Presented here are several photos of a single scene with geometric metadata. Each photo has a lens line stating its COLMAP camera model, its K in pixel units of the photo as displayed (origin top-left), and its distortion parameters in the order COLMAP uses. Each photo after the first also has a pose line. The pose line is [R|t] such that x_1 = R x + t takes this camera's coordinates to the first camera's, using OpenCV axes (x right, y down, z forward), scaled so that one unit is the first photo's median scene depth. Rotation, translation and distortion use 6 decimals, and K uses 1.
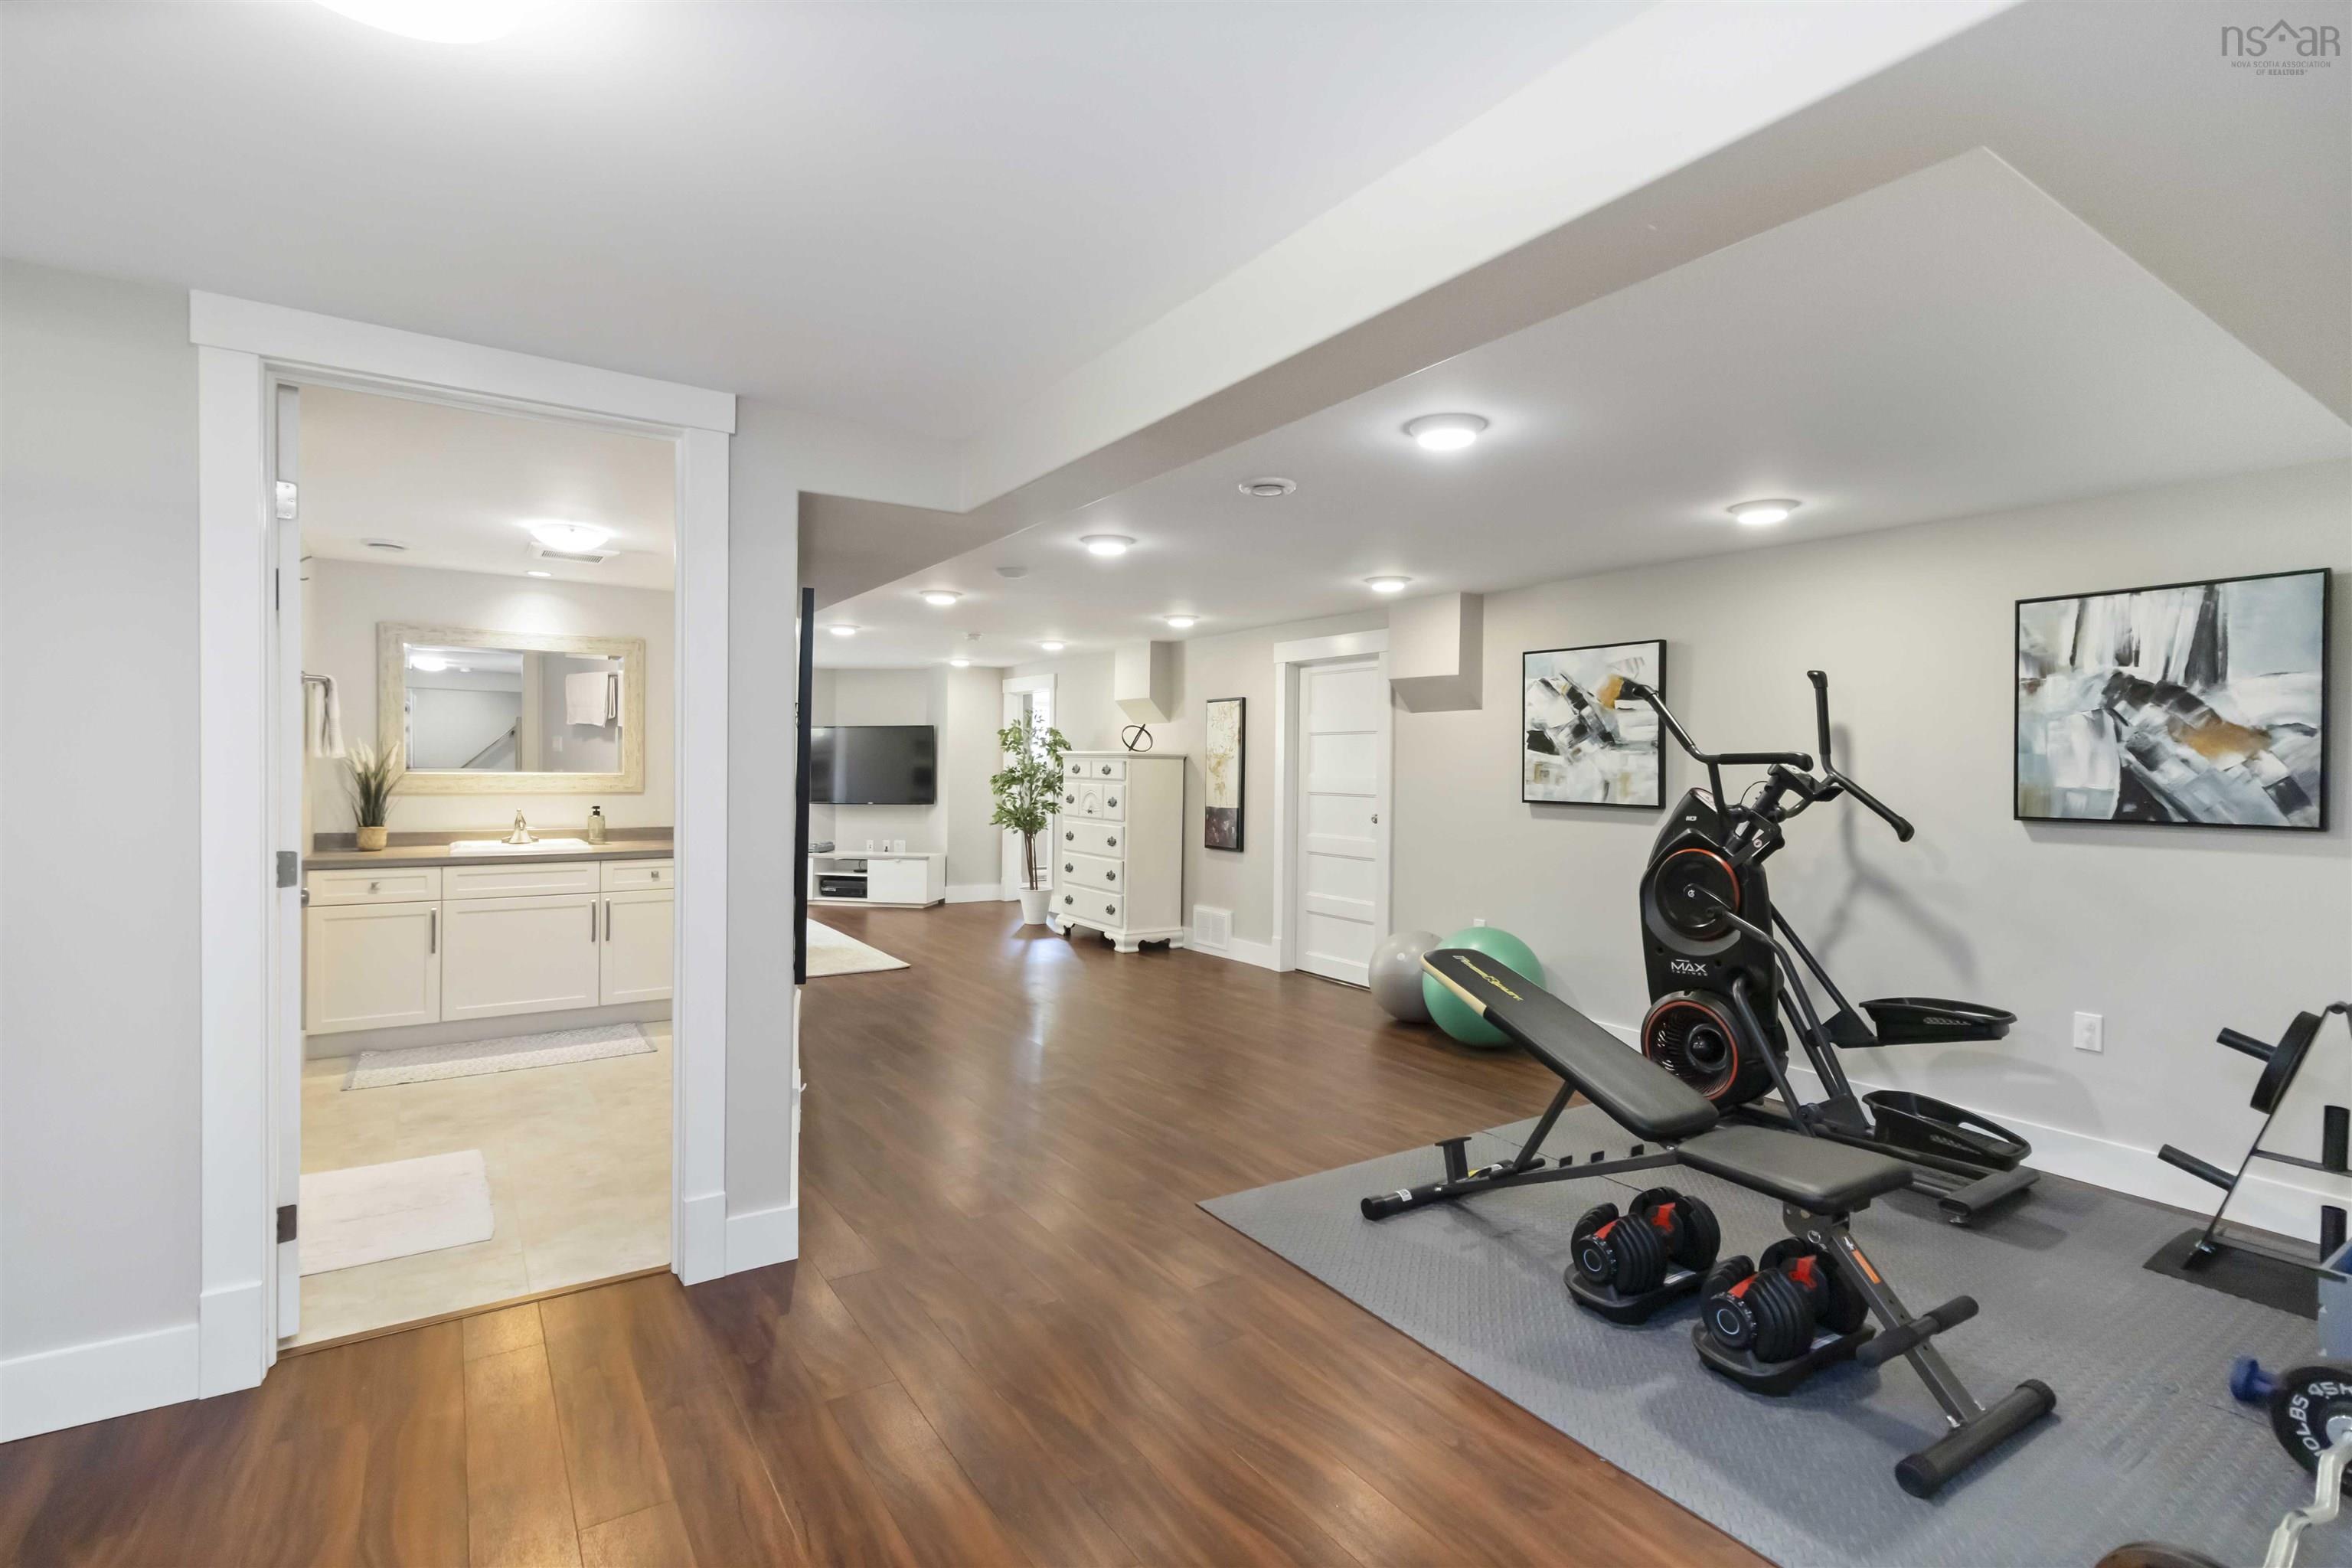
lens RADIAL K [[1095.6, 0, 1196.2], [0, 1095.6, 756.5], [0, 0, 1]] dist [0.006120, 0.000522]
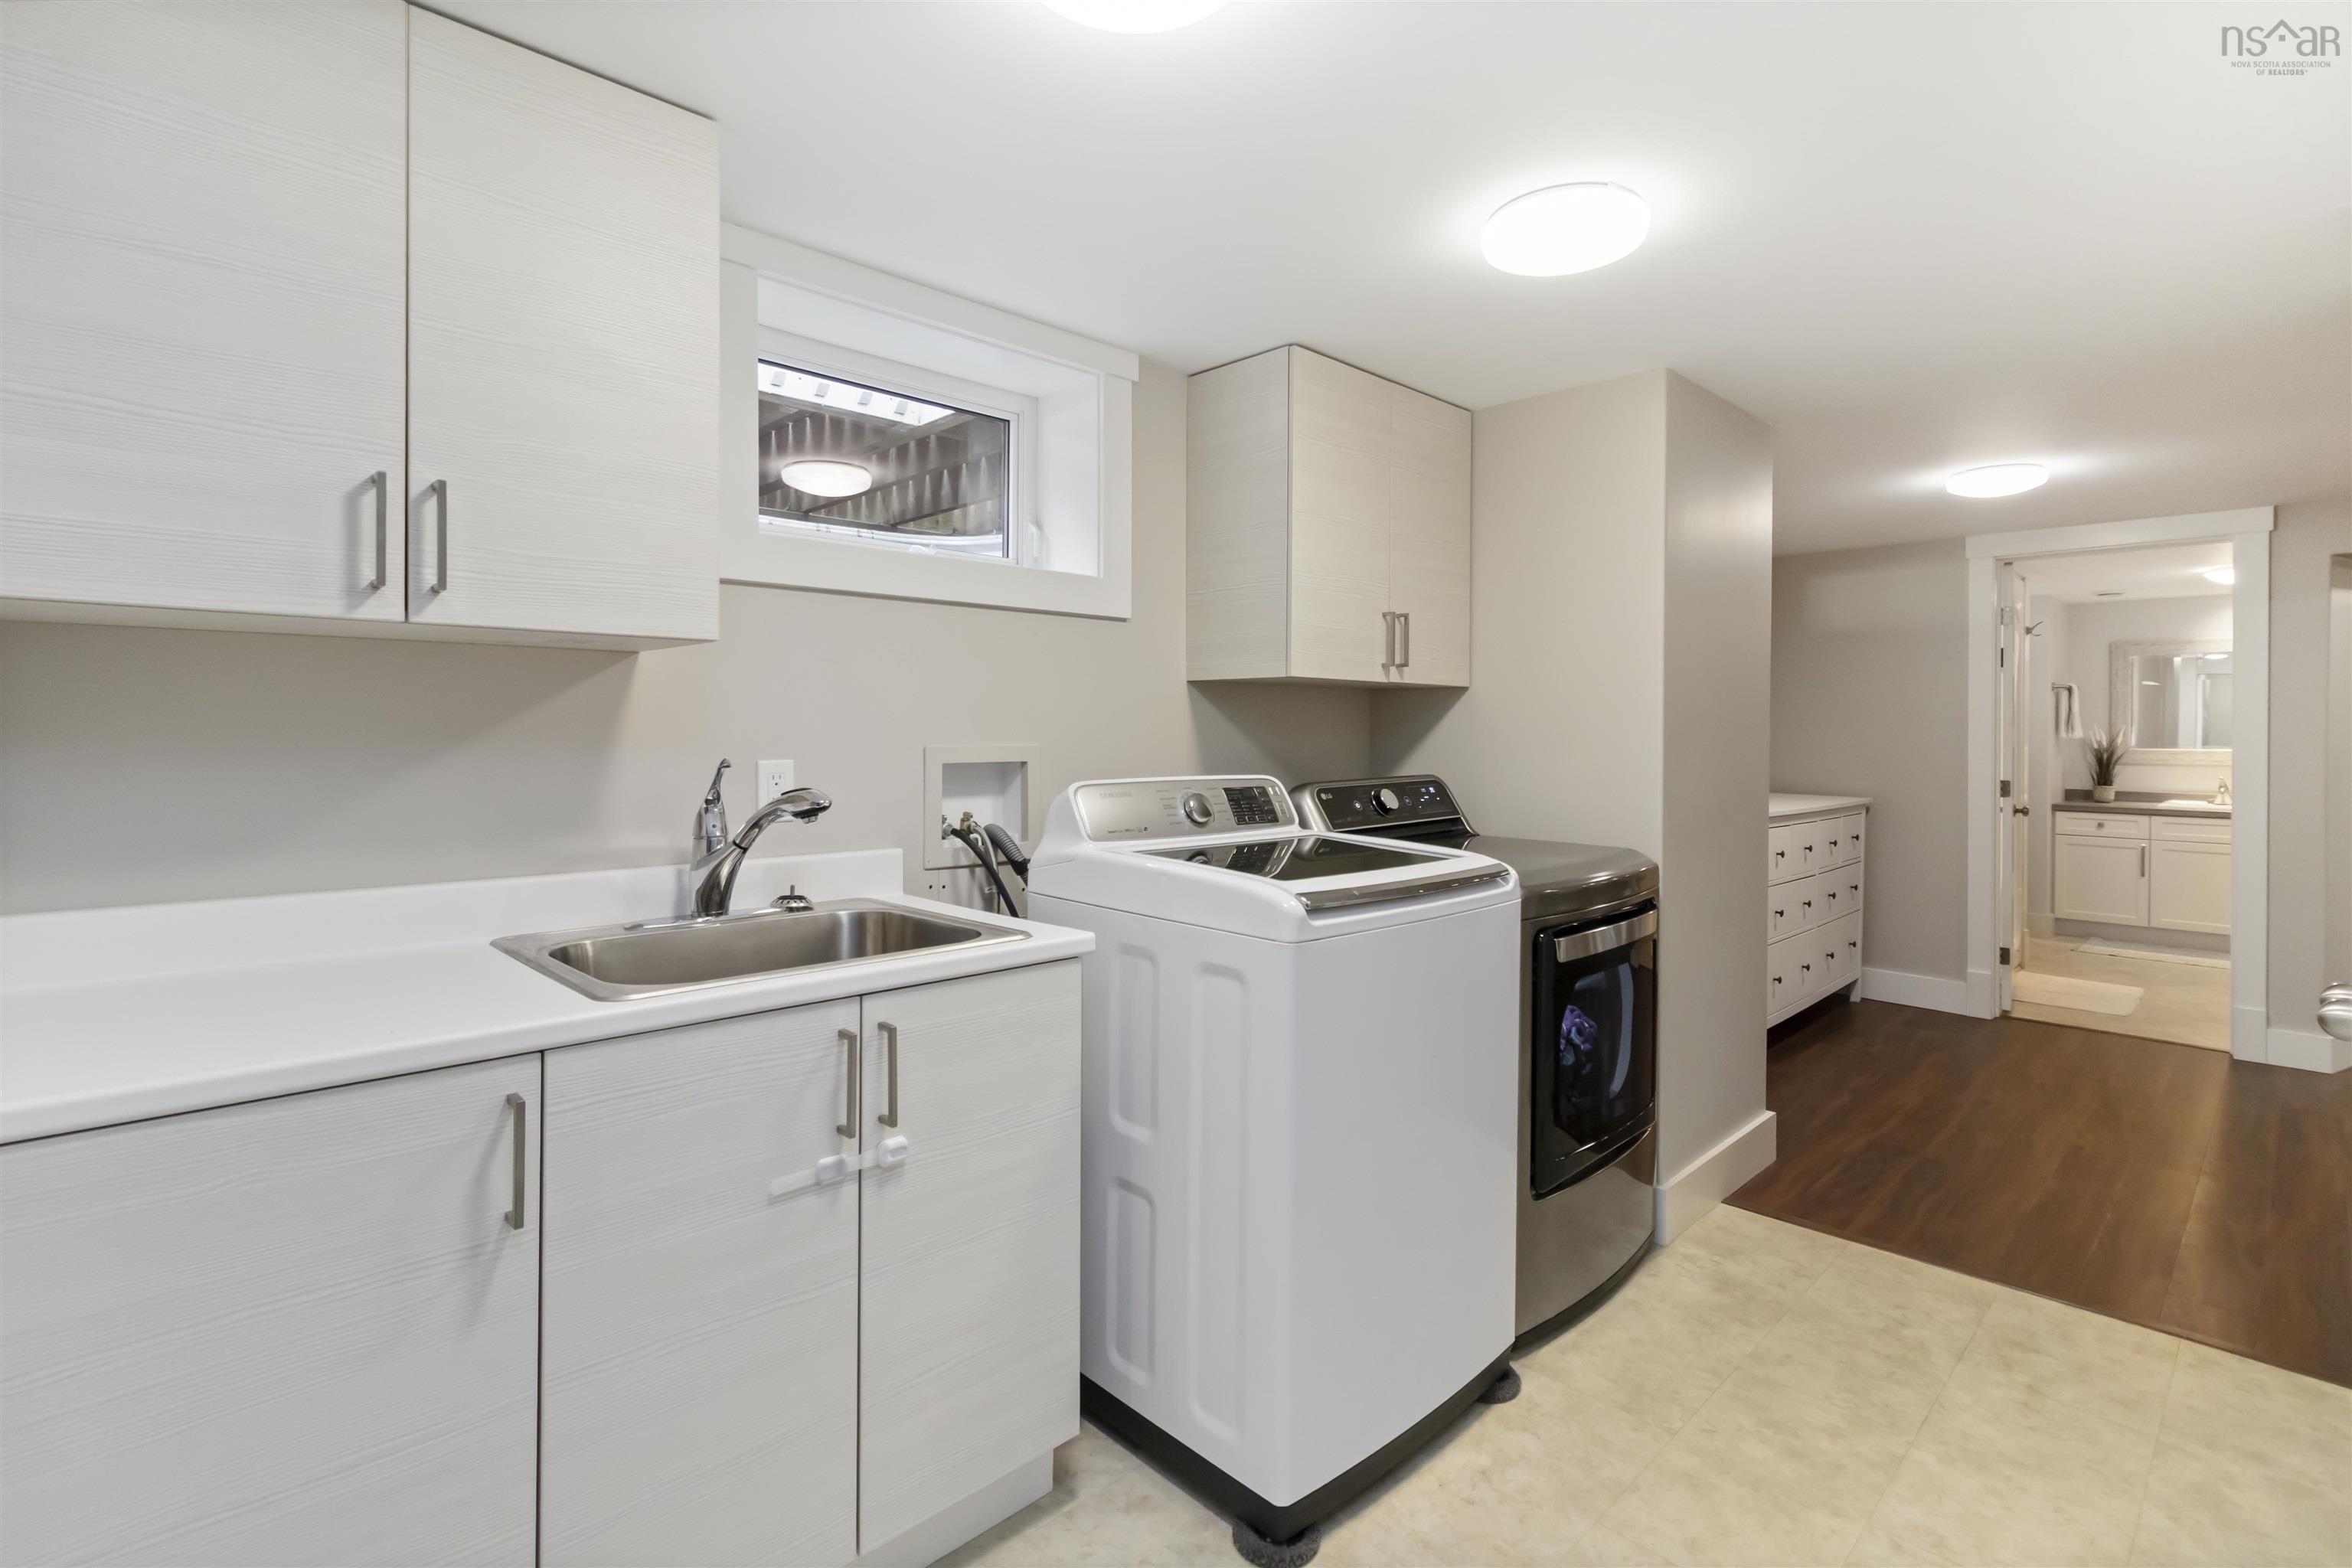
lens RADIAL K [[1095.6, 0, 1196.2], [0, 1095.6, 756.5], [0, 0, 1]] dist [0.006120, 0.000522]
pose [[0.176930, 0.012204, -0.984148, 0.451147], [0.006077, 0.999891, 0.013492, -0.001225], [0.984205, -0.008368, 0.176837, -0.418370]]
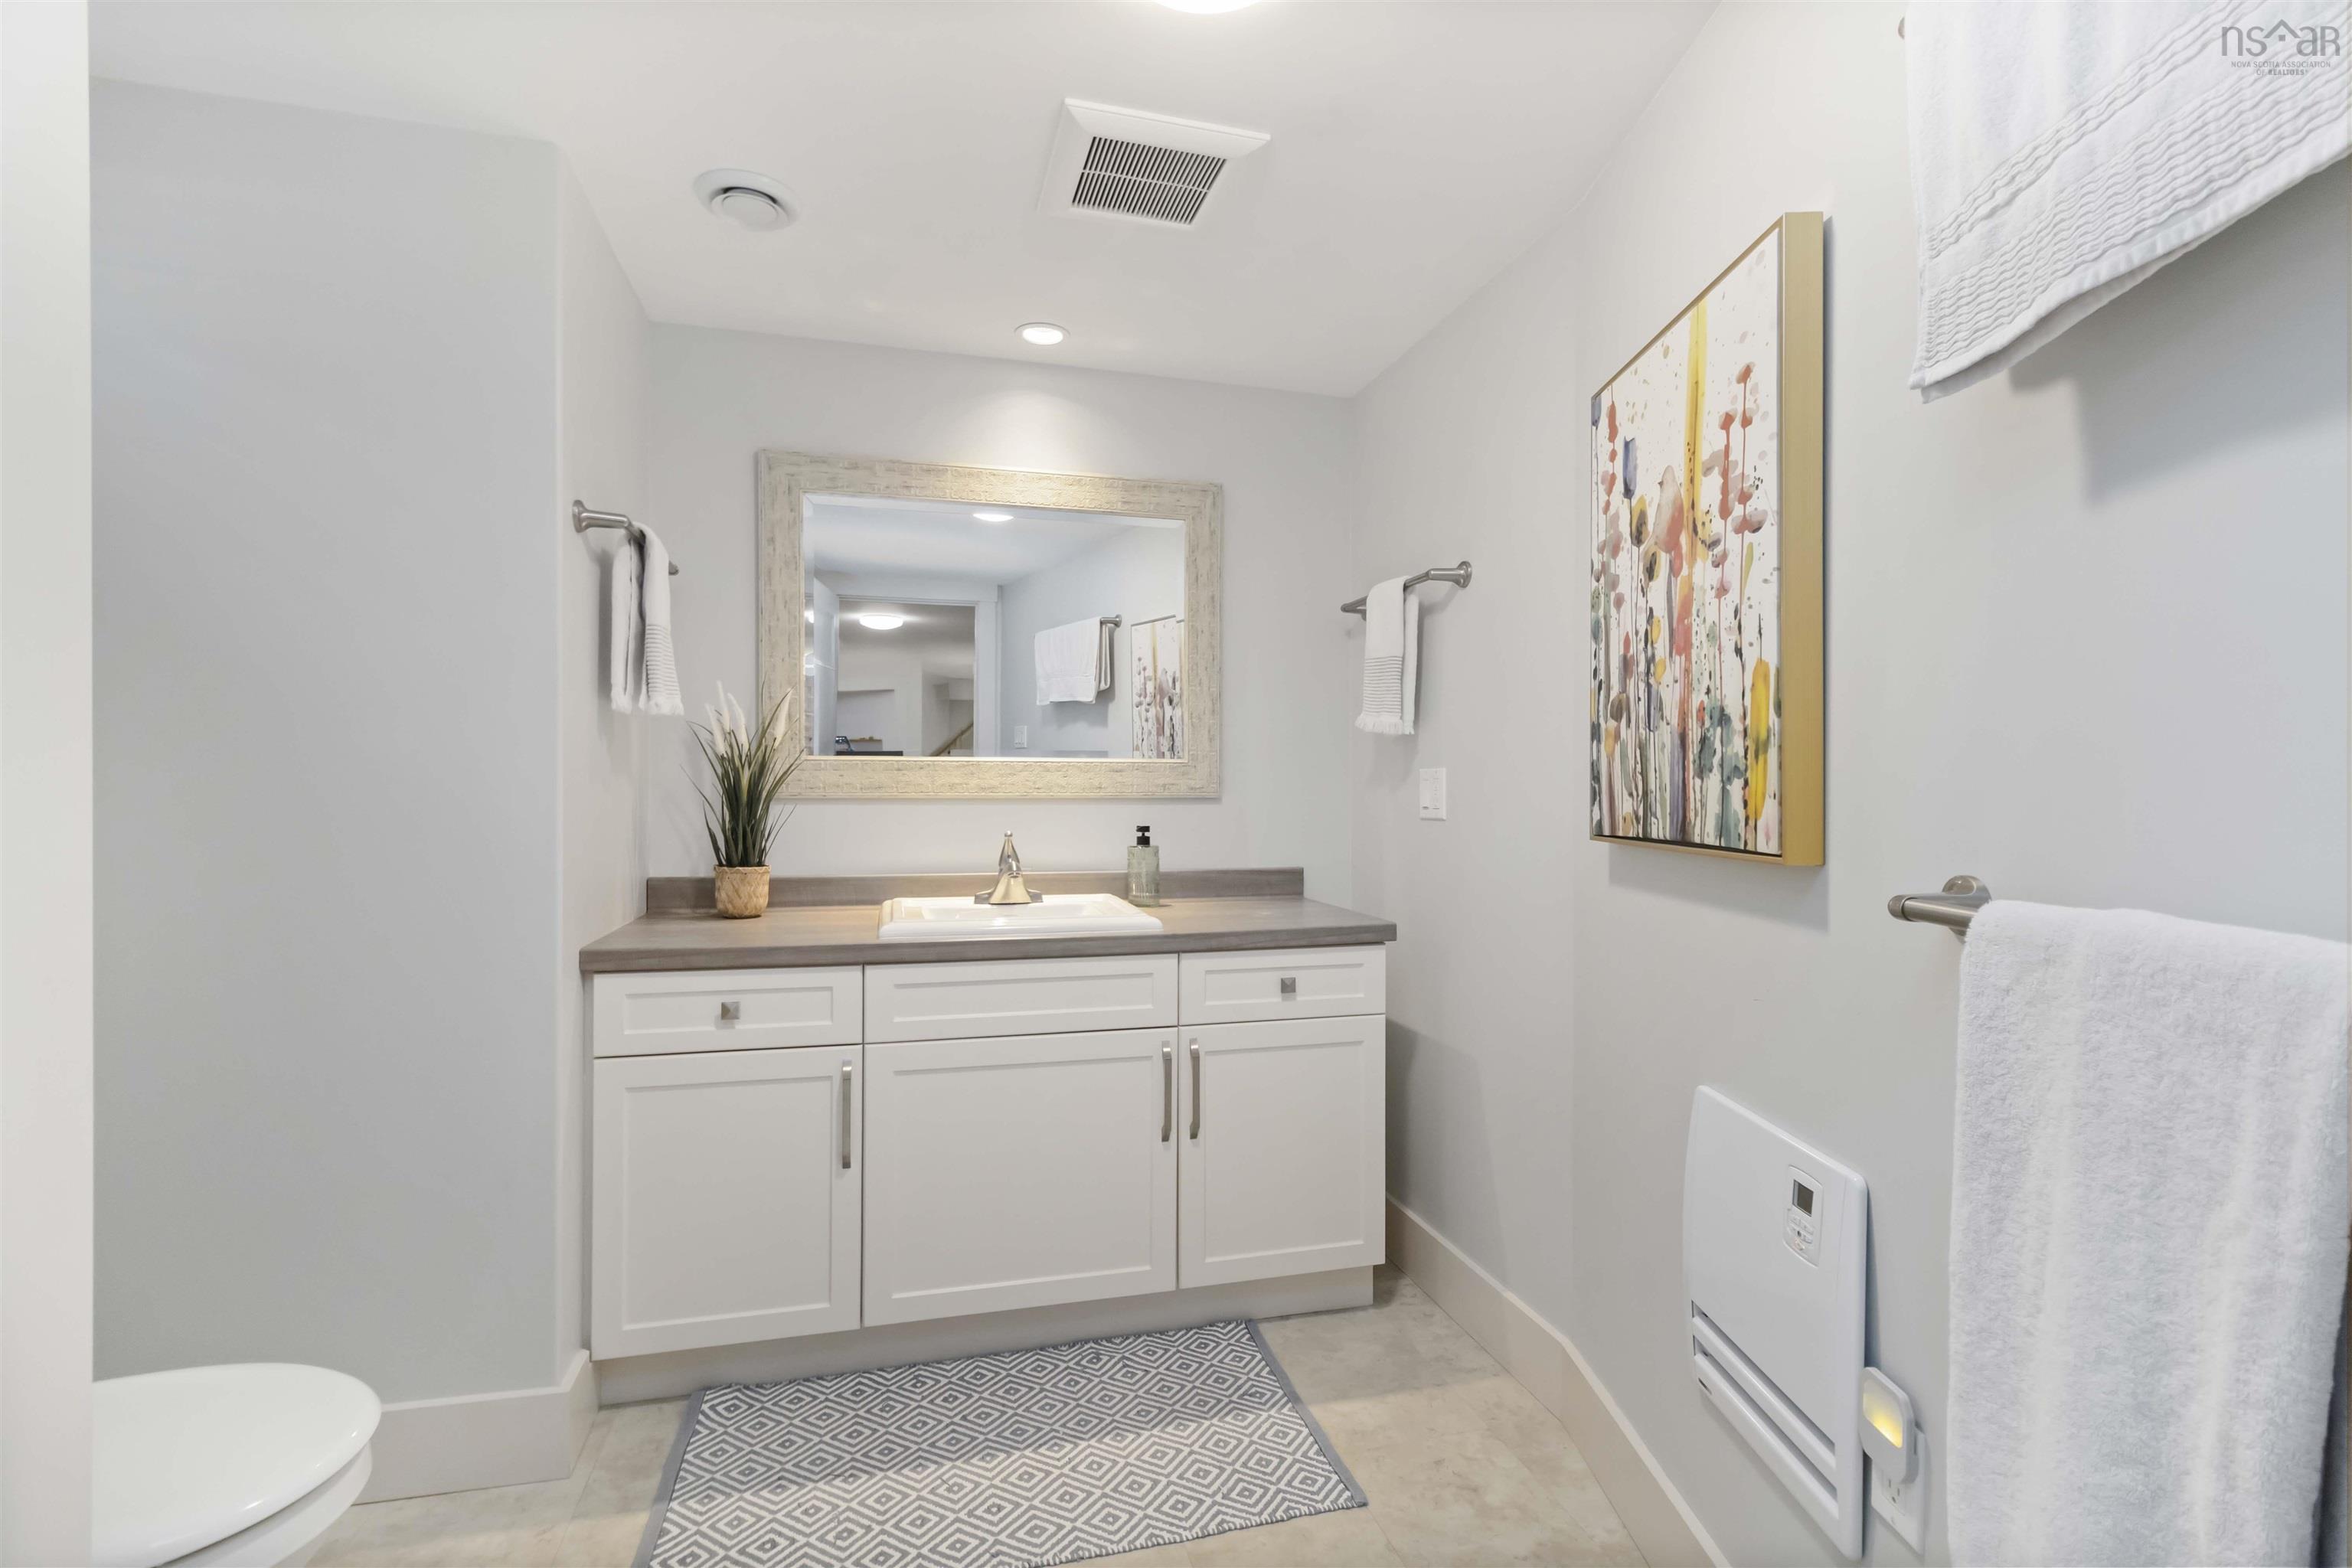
lens RADIAL K [[1095.6, 0, 1196.2], [0, 1095.6, 756.5], [0, 0, 1]] dist [0.006120, 0.000522]
pose [[0.946650, -0.016271, -0.321852, -0.402642], [0.009341, 0.999690, -0.023065, 0.028409], [0.322127, 0.018828, 0.946509, 0.602255]]
